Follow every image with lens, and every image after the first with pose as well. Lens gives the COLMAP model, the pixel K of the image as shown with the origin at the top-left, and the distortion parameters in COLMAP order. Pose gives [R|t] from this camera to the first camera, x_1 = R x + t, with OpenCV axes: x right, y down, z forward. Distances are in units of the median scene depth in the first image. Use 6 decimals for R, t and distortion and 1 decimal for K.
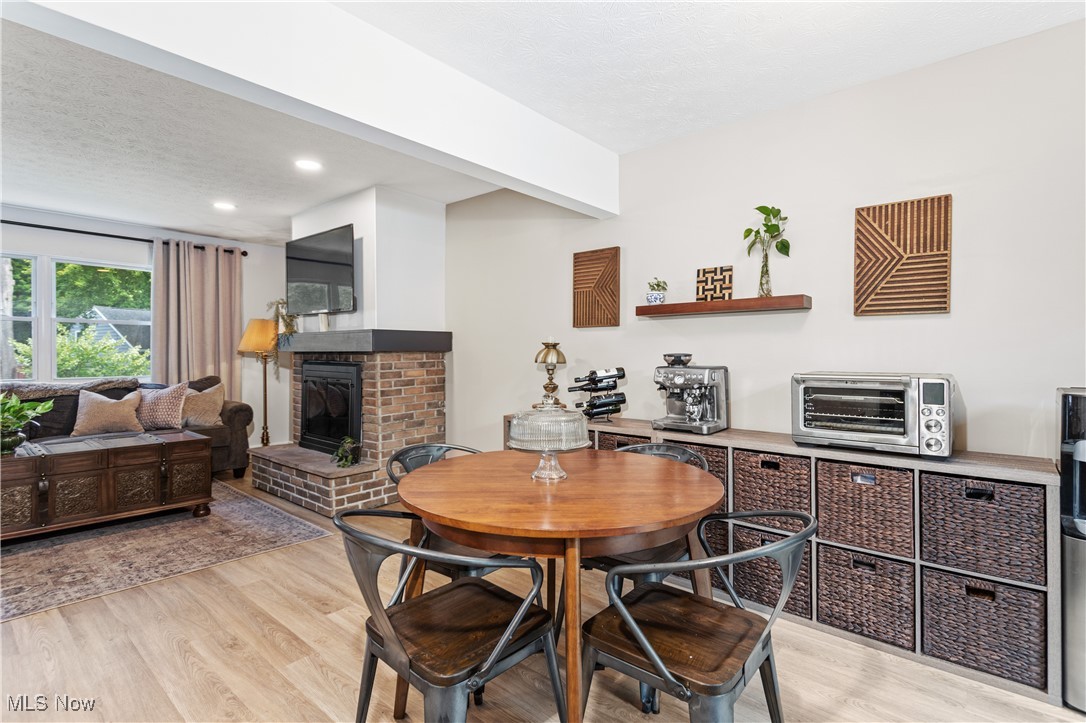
lens RADIAL K [[522.4, 0, 544.9], [0, 522.4, 358.4], [0, 0, 1]] dist [0.000012, 0.001614]
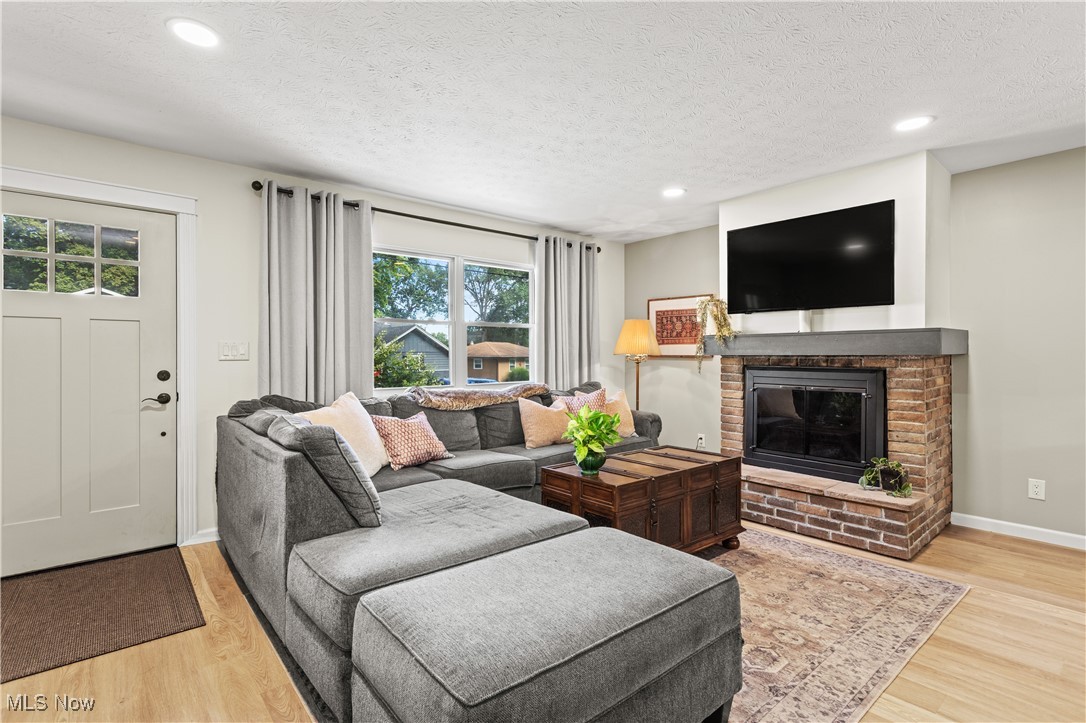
lens RADIAL K [[522.4, 0, 541.8], [0, 522.4, 359.3], [0, 0, 1]] dist [0.000012, 0.001614]
pose [[0.985422, -0.003339, -0.170096, -0.776967], [0.003448, 0.999994, 0.000346, -0.008885], [0.170094, -0.000928, 0.985427, 0.094311]]
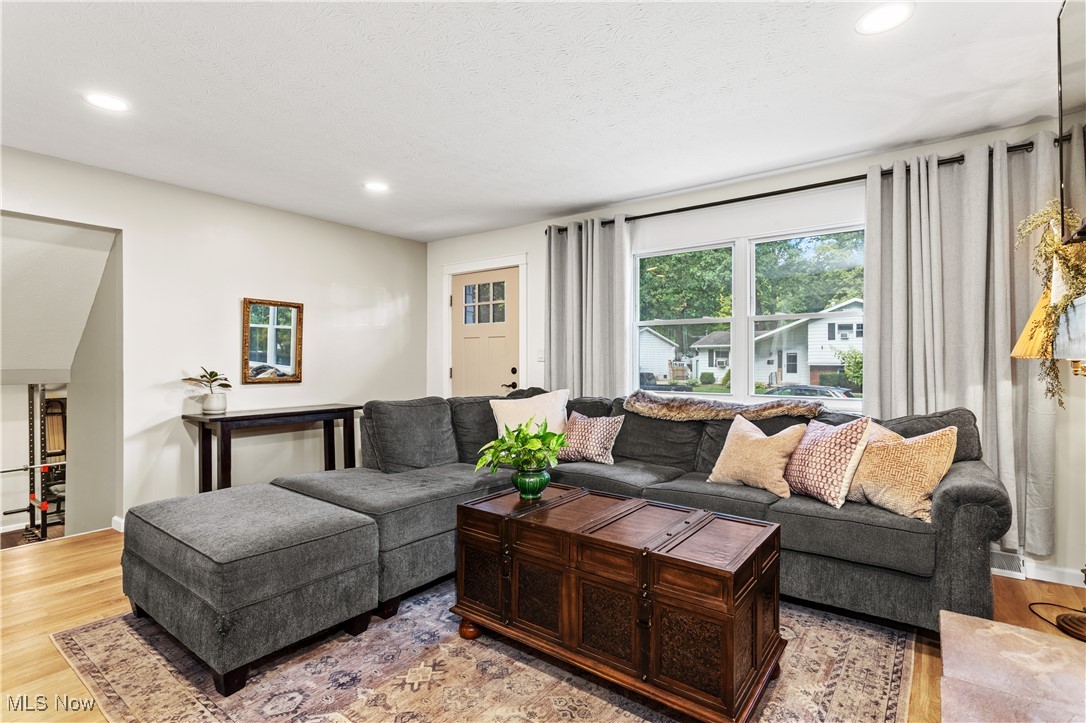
lens RADIAL K [[522.4, 0, 549.8], [0, 522.4, 358.9], [0, 0, 1]] dist [0.000012, 0.001614]
pose [[0.060616, 0.006486, -0.998140, -0.223105], [-0.001551, 0.999978, 0.006404, -0.021417], [0.998160, 0.001160, 0.060625, 0.798048]]
